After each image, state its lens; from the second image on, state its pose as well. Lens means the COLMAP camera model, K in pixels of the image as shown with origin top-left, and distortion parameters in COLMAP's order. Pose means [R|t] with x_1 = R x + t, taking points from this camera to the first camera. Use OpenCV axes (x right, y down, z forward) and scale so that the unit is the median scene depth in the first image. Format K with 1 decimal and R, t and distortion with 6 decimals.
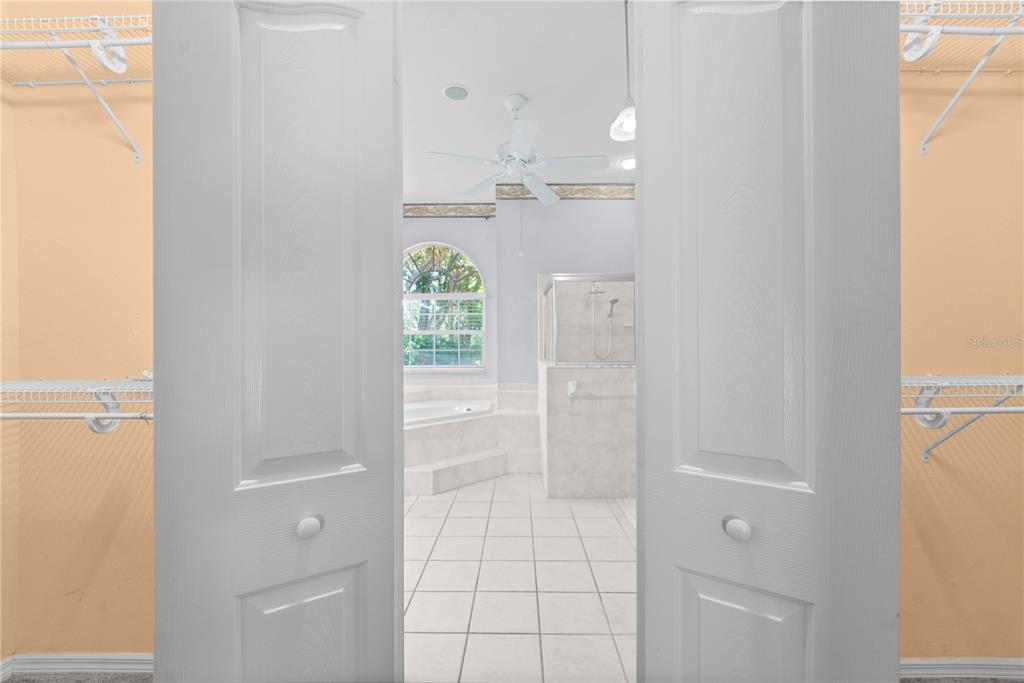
lens RADIAL K [[422.7, 0, 504.7], [0, 422.7, 331.5], [0, 0, 1]] dist [-0.026493, 0.001860]
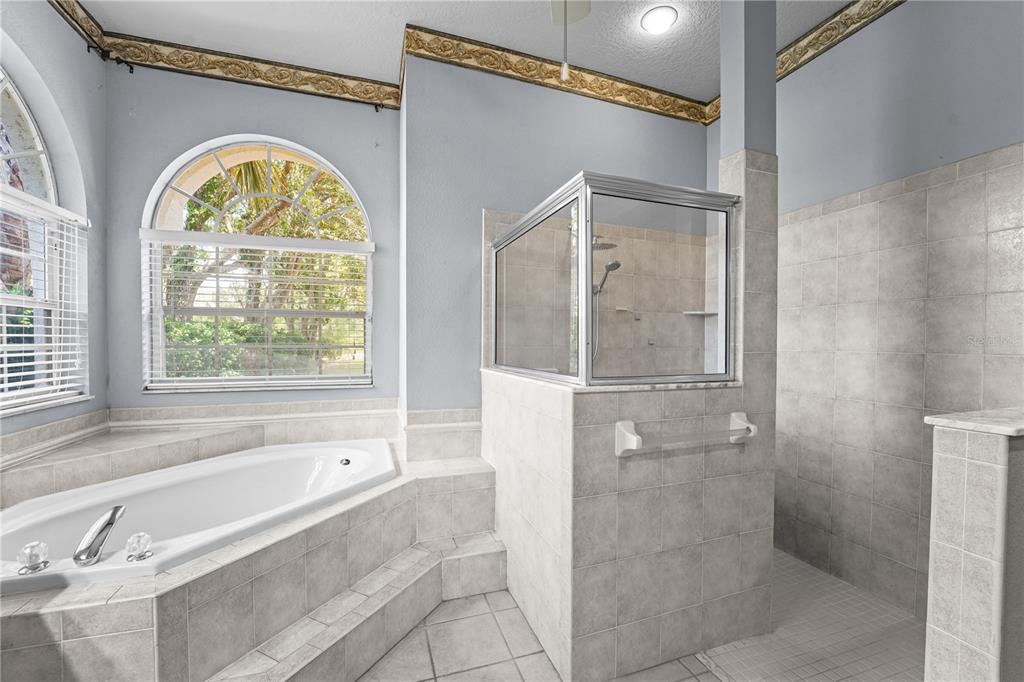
lens RADIAL K [[422.7, 0, 508.2], [0, 422.7, 347.1], [0, 0, 1]] dist [-0.026493, 0.001860]
pose [[0.937943, 0.004087, 0.346765, -0.083644], [-0.021736, 0.998657, 0.047021, 0.016936], [-0.346107, -0.051640, 0.936773, 0.492288]]
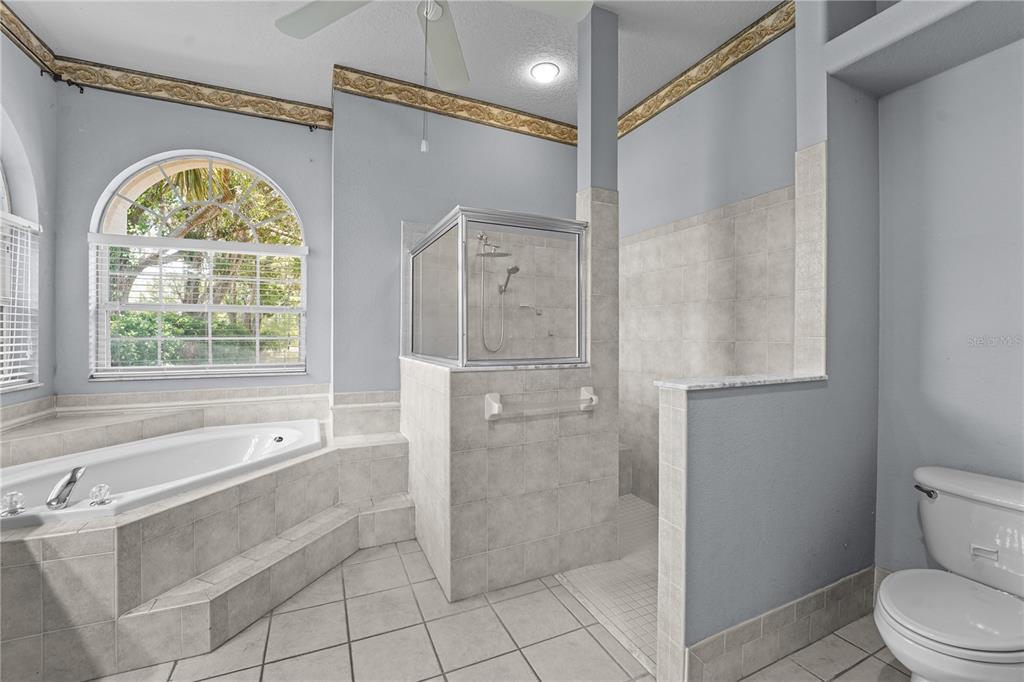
lens RADIAL K [[422.7, 0, 503.6], [0, 422.7, 330.3], [0, 0, 1]] dist [-0.026493, 0.001860]
pose [[0.900564, 0.008892, 0.434633, -0.062522], [-0.021686, 0.999465, 0.024485, 0.011958], [-0.434182, -0.031476, 0.900275, 0.365580]]
